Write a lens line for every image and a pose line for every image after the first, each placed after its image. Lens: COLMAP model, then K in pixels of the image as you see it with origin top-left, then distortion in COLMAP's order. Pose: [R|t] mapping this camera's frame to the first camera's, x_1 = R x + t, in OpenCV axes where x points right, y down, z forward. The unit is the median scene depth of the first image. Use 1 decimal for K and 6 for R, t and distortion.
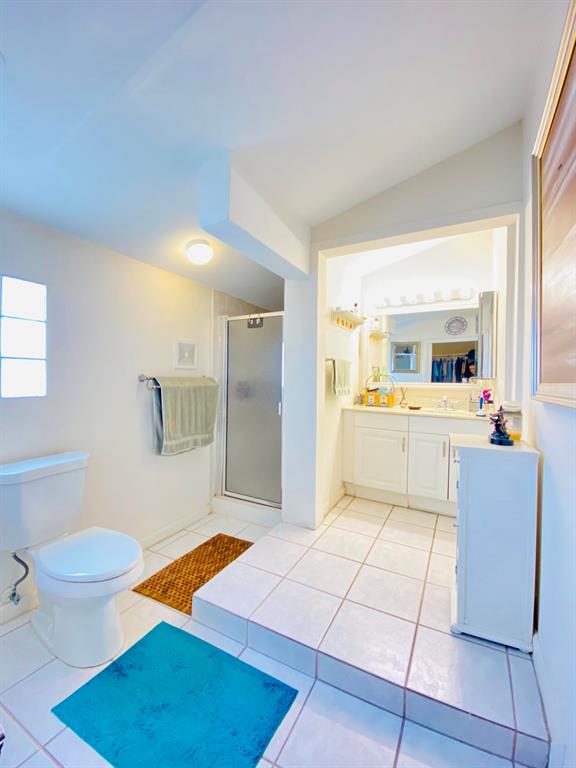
lens RADIAL K [[324.1, 0, 288.4], [0, 324.1, 384.2], [0, 0, 1]] dist [-0.004161, -0.000441]
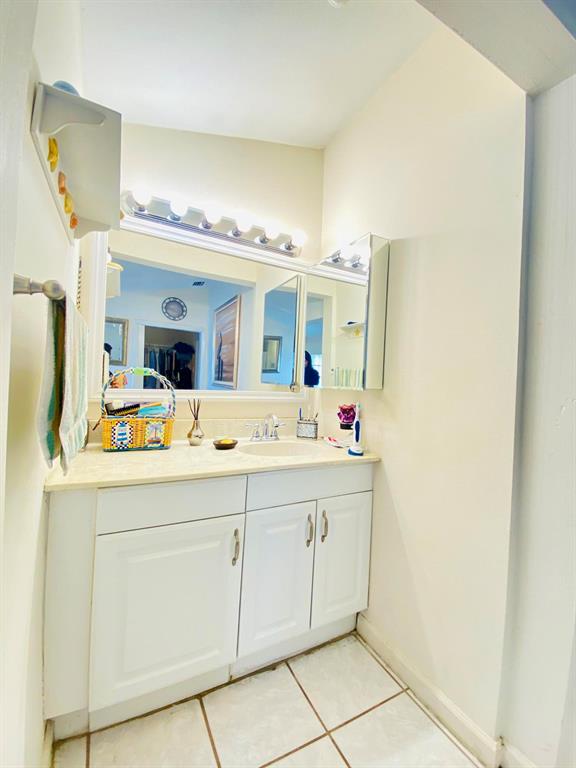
lens RADIAL K [[324.1, 0, 288.6], [0, 324.1, 387.2], [0, 0, 1]] dist [-0.004161, -0.000441]
pose [[0.559063, 0.001376, 0.829124, 0.043801], [-0.028692, 0.999432, 0.017687, -0.022443], [-0.828628, -0.033677, 0.558785, 0.620800]]
